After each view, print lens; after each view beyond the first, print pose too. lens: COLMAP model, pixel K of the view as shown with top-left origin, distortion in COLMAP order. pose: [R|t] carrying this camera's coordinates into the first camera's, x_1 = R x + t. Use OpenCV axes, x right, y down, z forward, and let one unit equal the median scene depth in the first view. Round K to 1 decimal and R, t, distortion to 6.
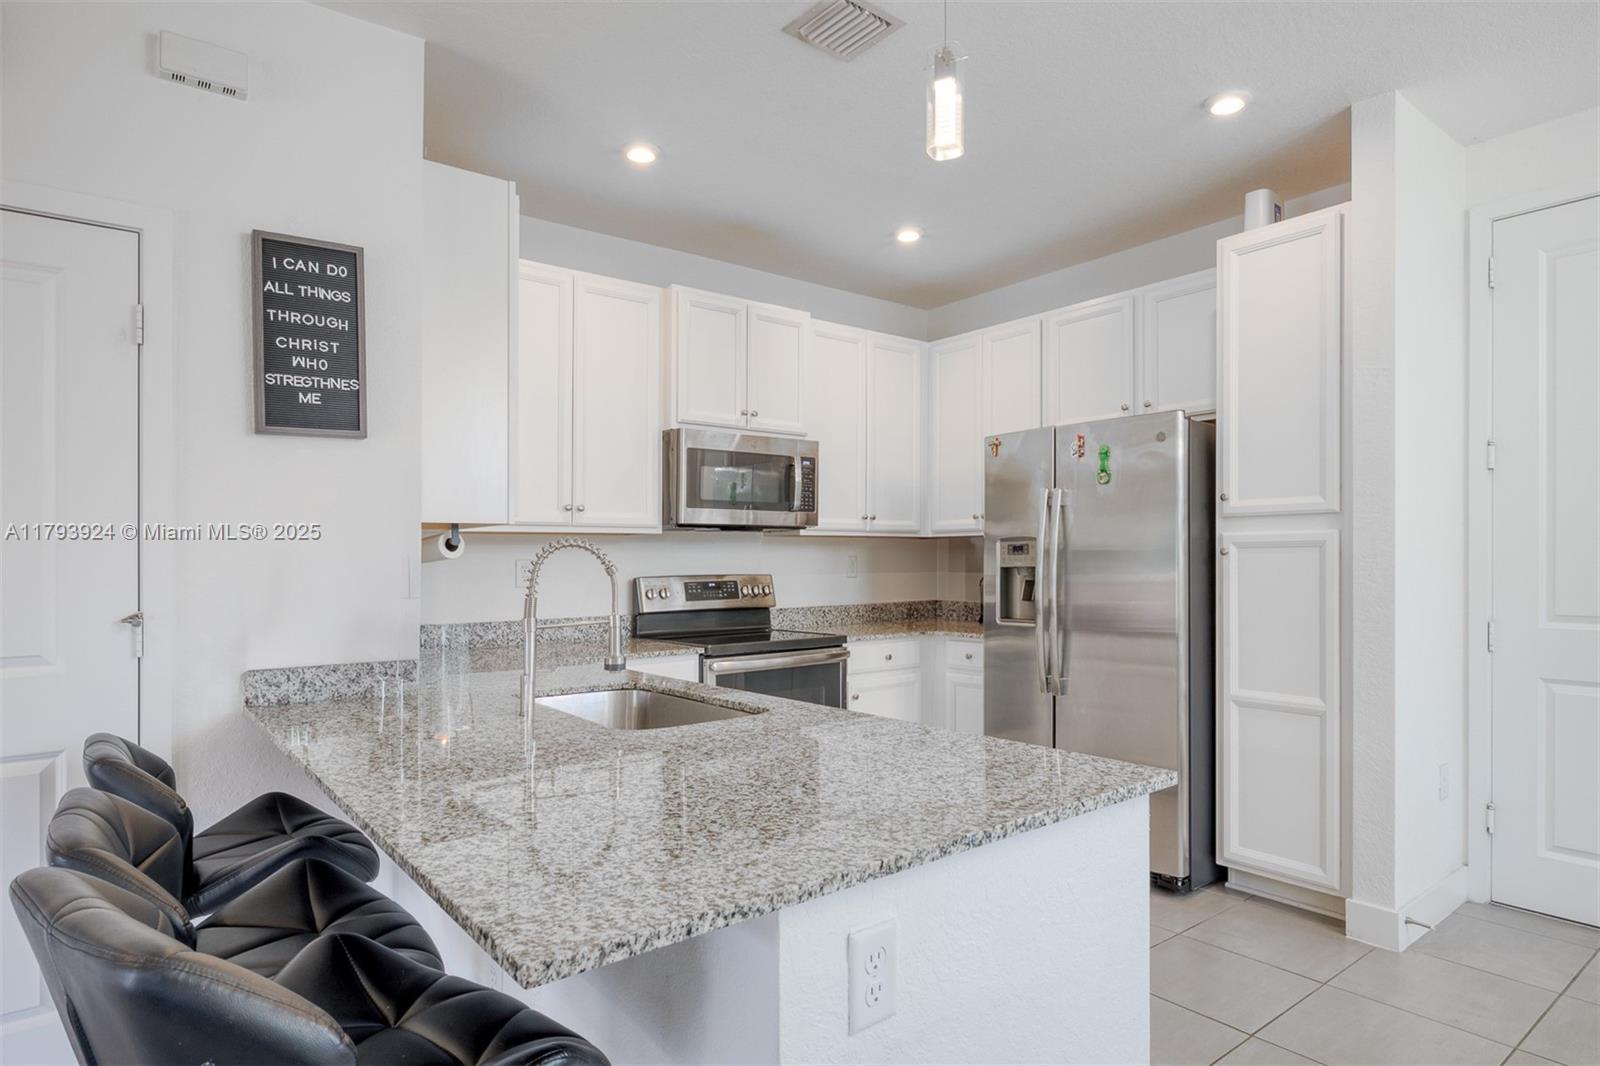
lens RADIAL K [[904.3, 0, 802.4], [0, 904.3, 544.7], [0, 0, 1]] dist [0.000143, -0.001714]
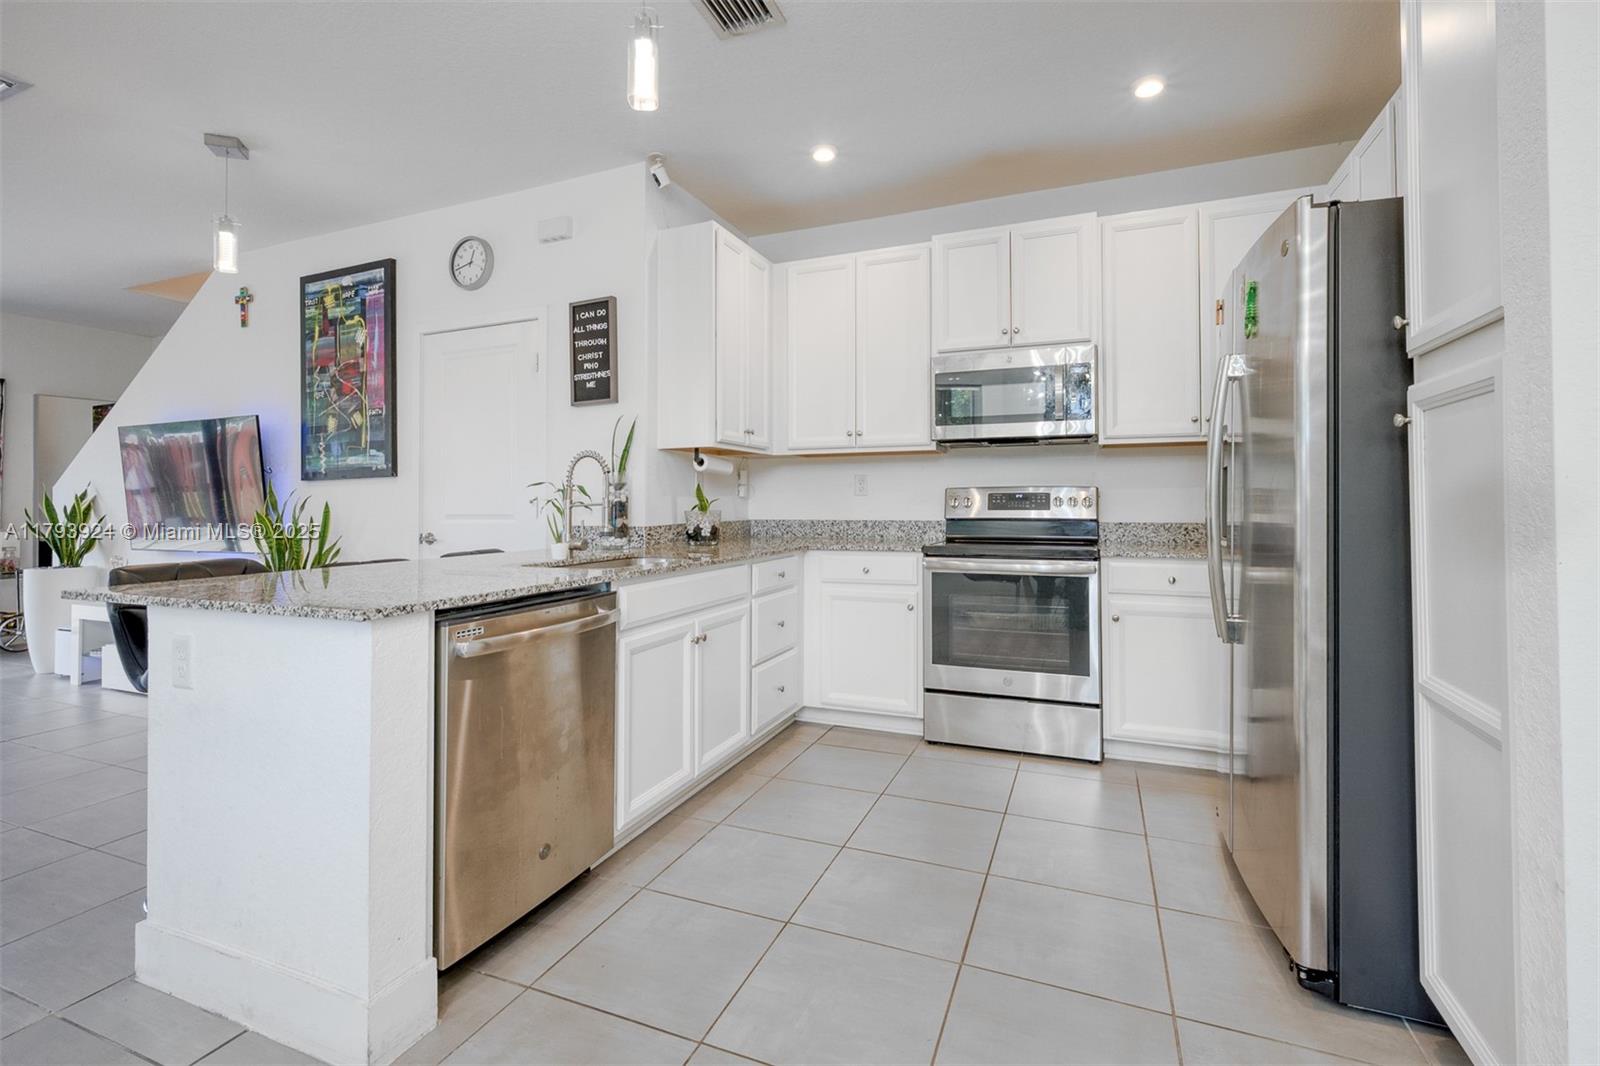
lens RADIAL K [[720.0, 0, 789.6], [0, 720.0, 470.0], [0, 0, 1]] dist [0.000804, 0.000323]
pose [[0.483121, -0.033057, -0.874929, 0.692006], [0.015145, 0.999453, -0.029399, 0.046509], [0.875423, 0.000952, 0.483357, 0.471279]]
